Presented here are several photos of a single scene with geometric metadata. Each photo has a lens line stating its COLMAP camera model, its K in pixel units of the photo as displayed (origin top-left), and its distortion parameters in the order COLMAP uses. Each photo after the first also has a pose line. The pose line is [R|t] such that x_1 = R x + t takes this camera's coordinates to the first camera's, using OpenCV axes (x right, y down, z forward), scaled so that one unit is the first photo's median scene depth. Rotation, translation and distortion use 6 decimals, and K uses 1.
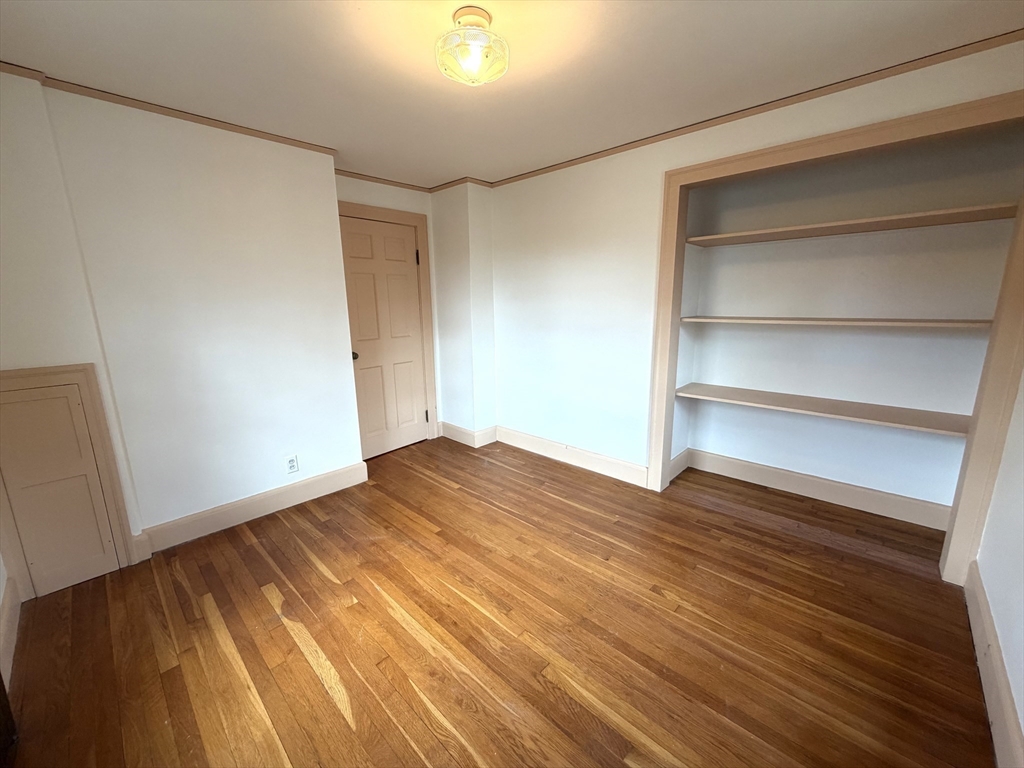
lens RADIAL K [[408.3, 0, 510.7], [0, 408.3, 383.5], [0, 0, 1]] dist [-0.000429, 0.000292]
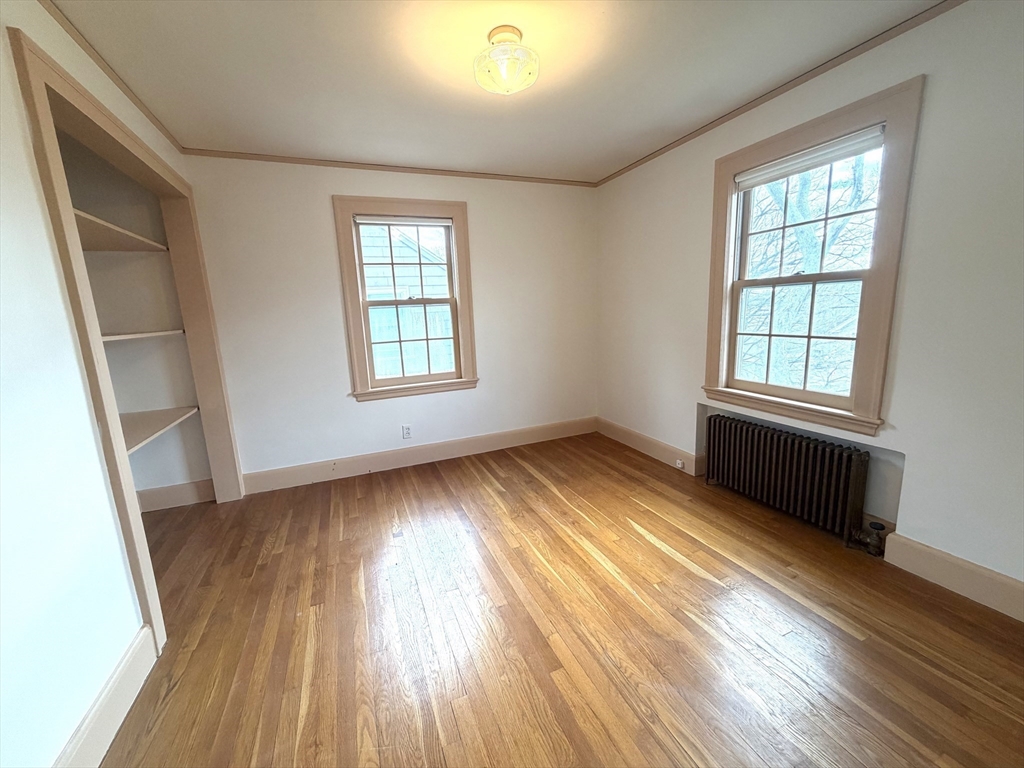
lens RADIAL K [[408.3, 0, 510.7], [0, 408.3, 383.5], [0, 0, 1]] dist [-0.000429, 0.000292]
pose [[-0.911005, -0.017039, 0.412044, -0.470515], [0.140921, 0.926140, 0.349865, -0.309660], [-0.387572, 0.376794, -0.841317, 1.822288]]
